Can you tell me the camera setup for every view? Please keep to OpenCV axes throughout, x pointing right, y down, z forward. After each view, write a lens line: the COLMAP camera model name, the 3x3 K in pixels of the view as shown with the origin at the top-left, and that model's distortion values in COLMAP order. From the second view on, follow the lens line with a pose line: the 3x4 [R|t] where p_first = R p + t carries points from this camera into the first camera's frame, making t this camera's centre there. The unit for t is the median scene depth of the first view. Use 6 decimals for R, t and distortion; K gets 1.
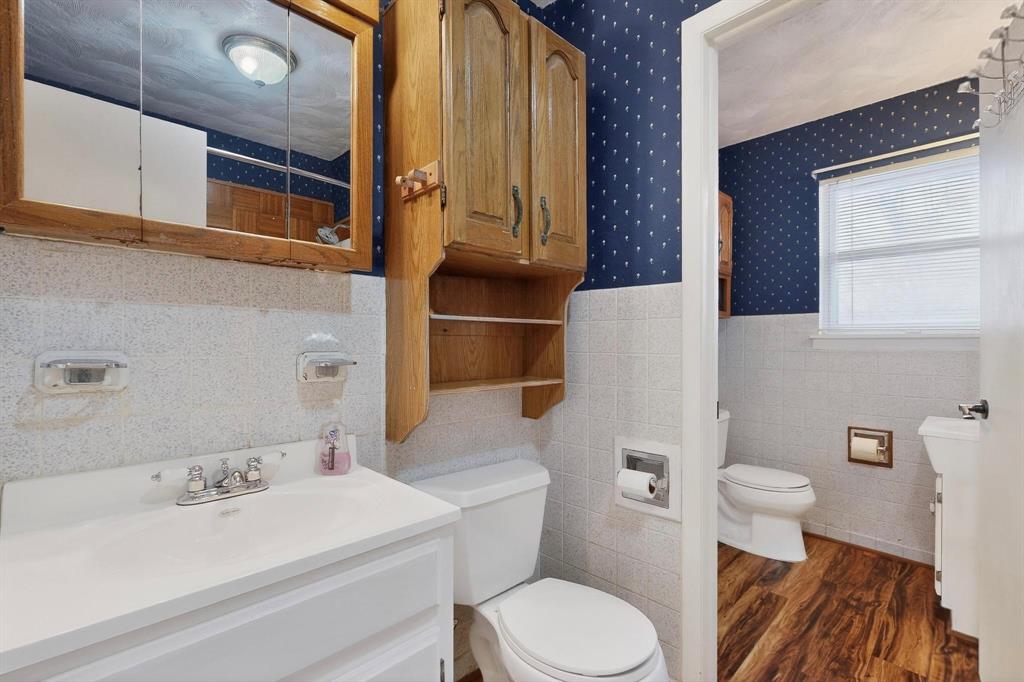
lens RADIAL K [[468.7, 0, 511.8], [0, 468.7, 346.0], [0, 0, 1]] dist [0.003112, 0.000205]
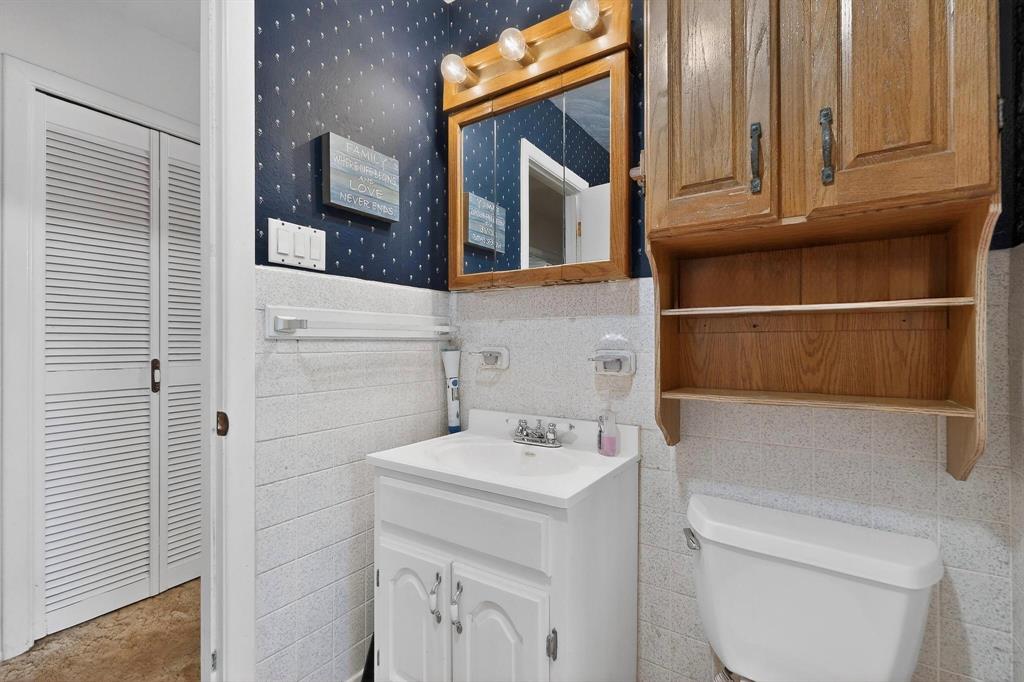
lens RADIAL K [[449.7, 0, 510.7], [0, 449.7, 339.9], [0, 0, 1]] dist [-0.001207, -0.000059]
pose [[0.179863, -0.006292, -0.983672, 0.662177], [-0.000307, 0.999979, -0.006452, -0.004378], [0.983692, 0.001462, 0.179857, 0.547797]]
